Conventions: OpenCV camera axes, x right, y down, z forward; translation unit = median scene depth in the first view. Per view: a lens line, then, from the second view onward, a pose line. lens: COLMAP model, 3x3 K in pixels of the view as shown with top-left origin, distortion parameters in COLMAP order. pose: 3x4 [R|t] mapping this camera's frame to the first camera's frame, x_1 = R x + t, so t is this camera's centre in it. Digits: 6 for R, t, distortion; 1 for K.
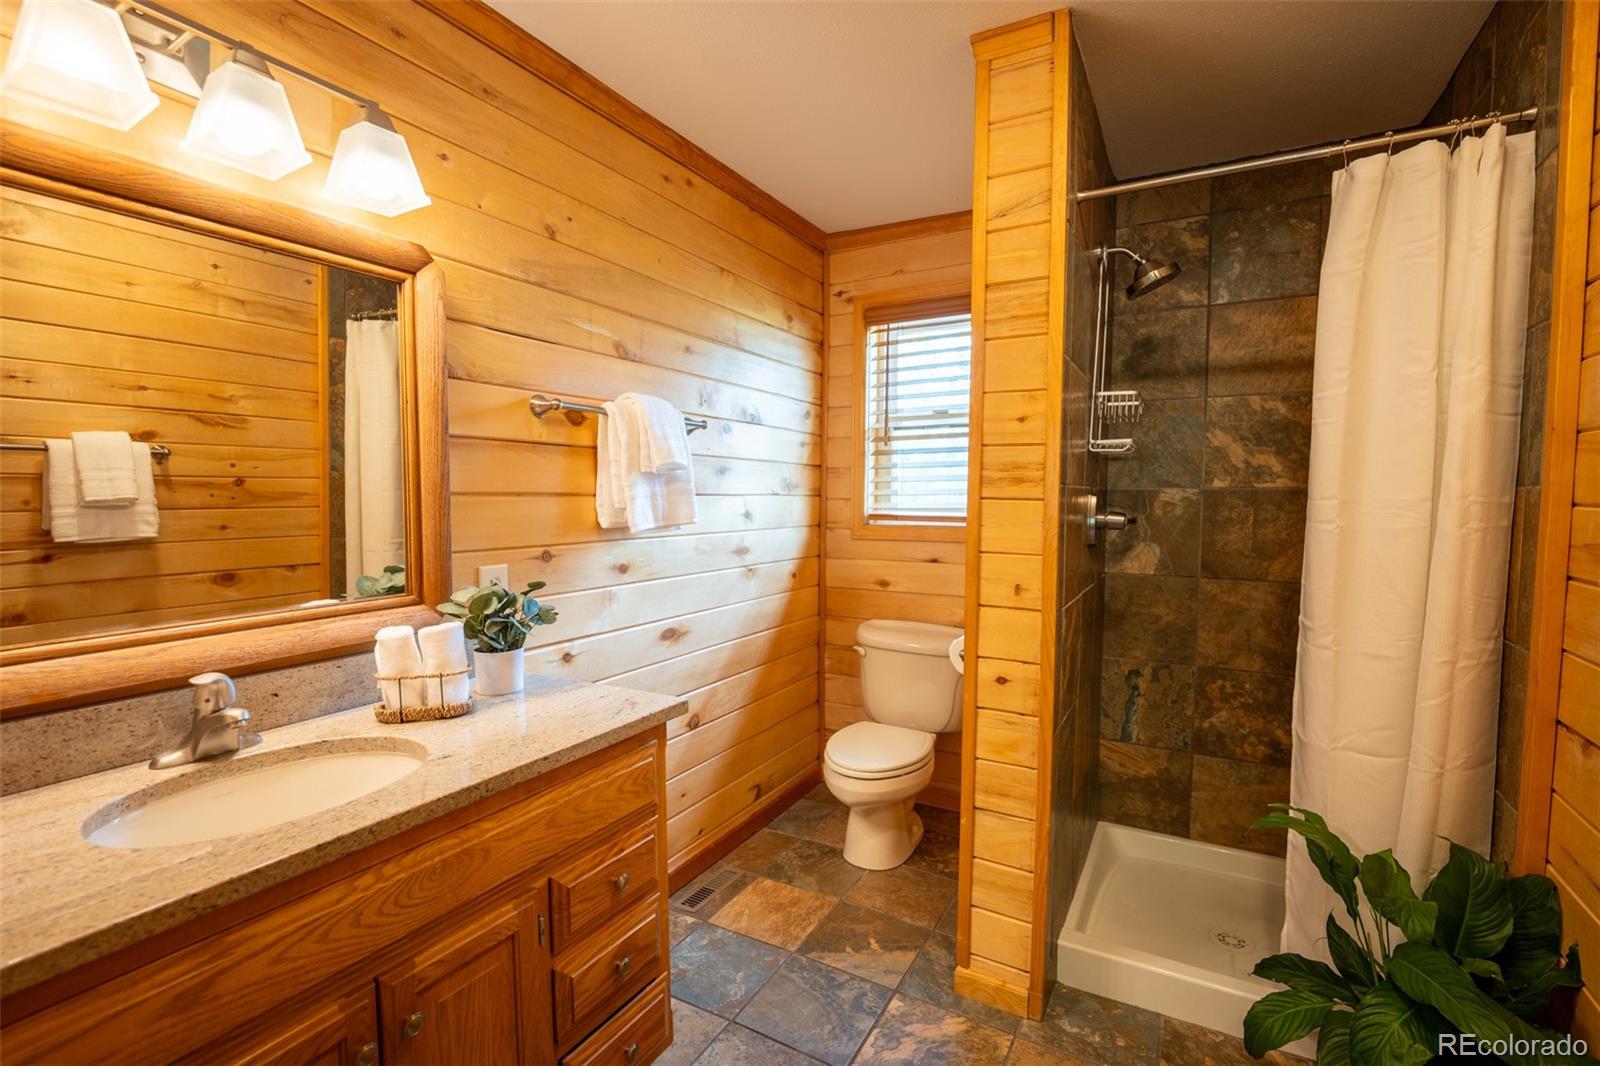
lens RADIAL K [[748.3, 0, 793.5], [0, 748.3, 532.1], [0, 0, 1]] dist [-0.011562, 0.000612]
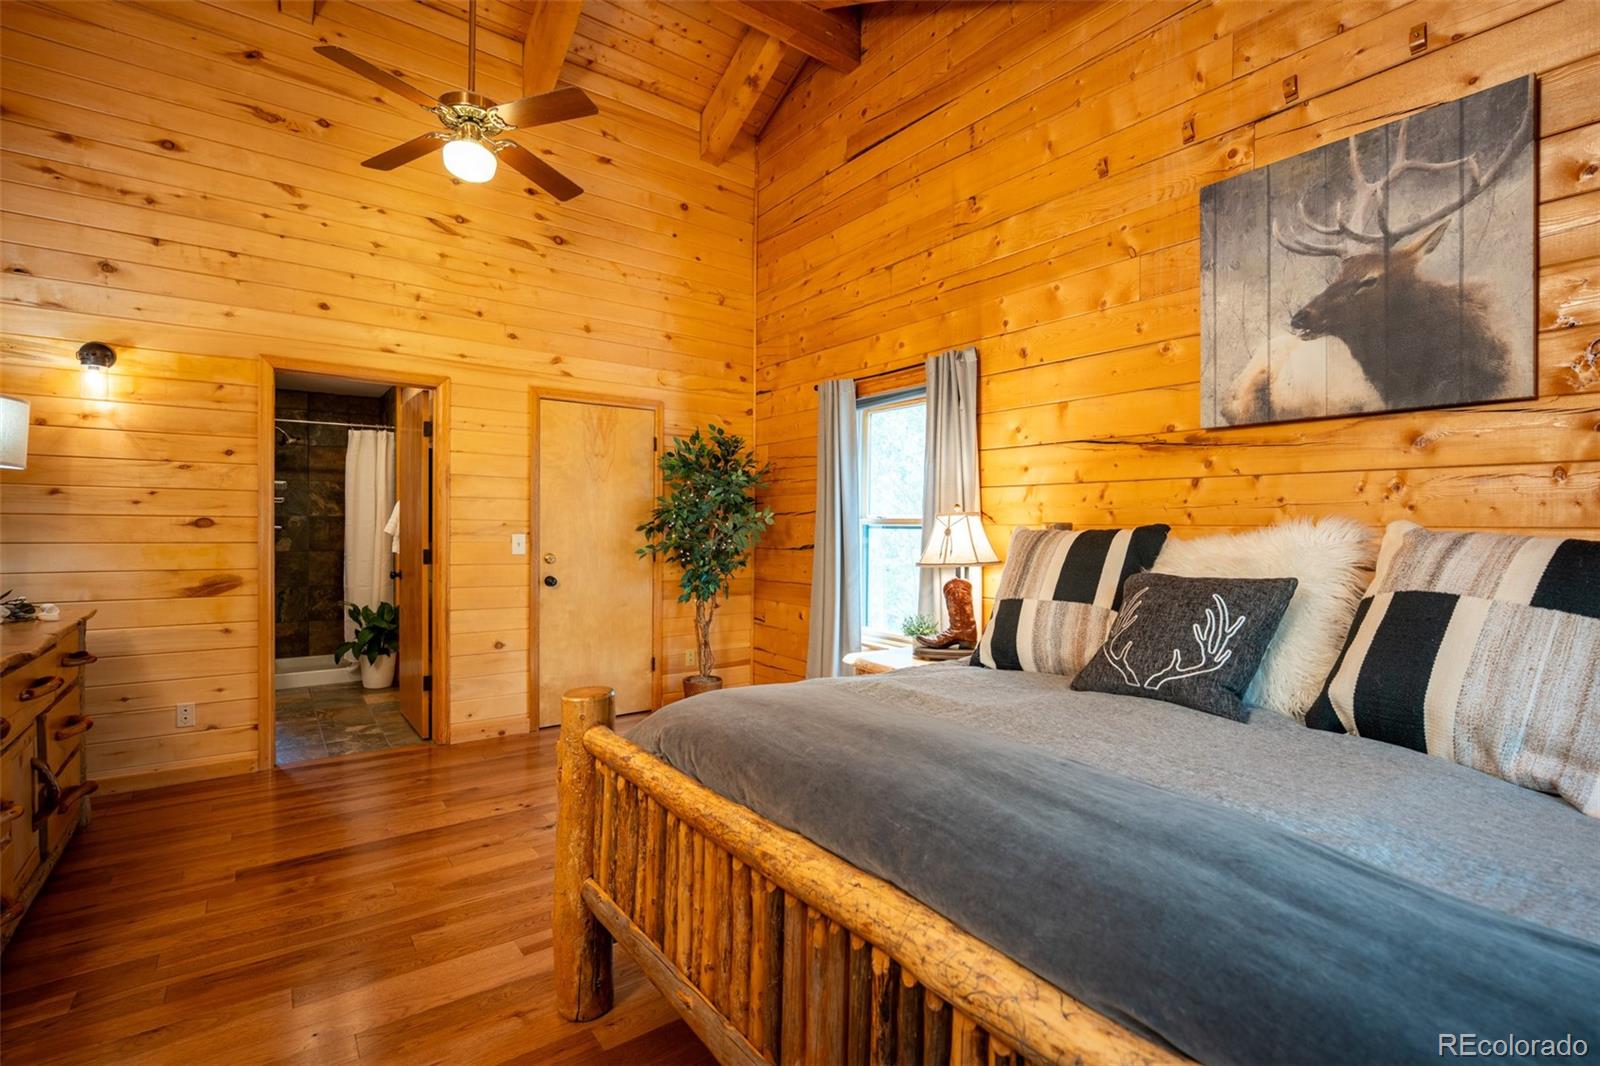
lens RADIAL K [[748.3, 0, 789.1], [0, 748.3, 529.6], [0, 0, 1]] dist [-0.011562, 0.000612]
pose [[0.439138, -0.015058, 0.898293, -1.050480], [0.046313, 0.998910, -0.005896, 0.081841], [-0.897225, 0.044192, 0.439357, -1.643483]]
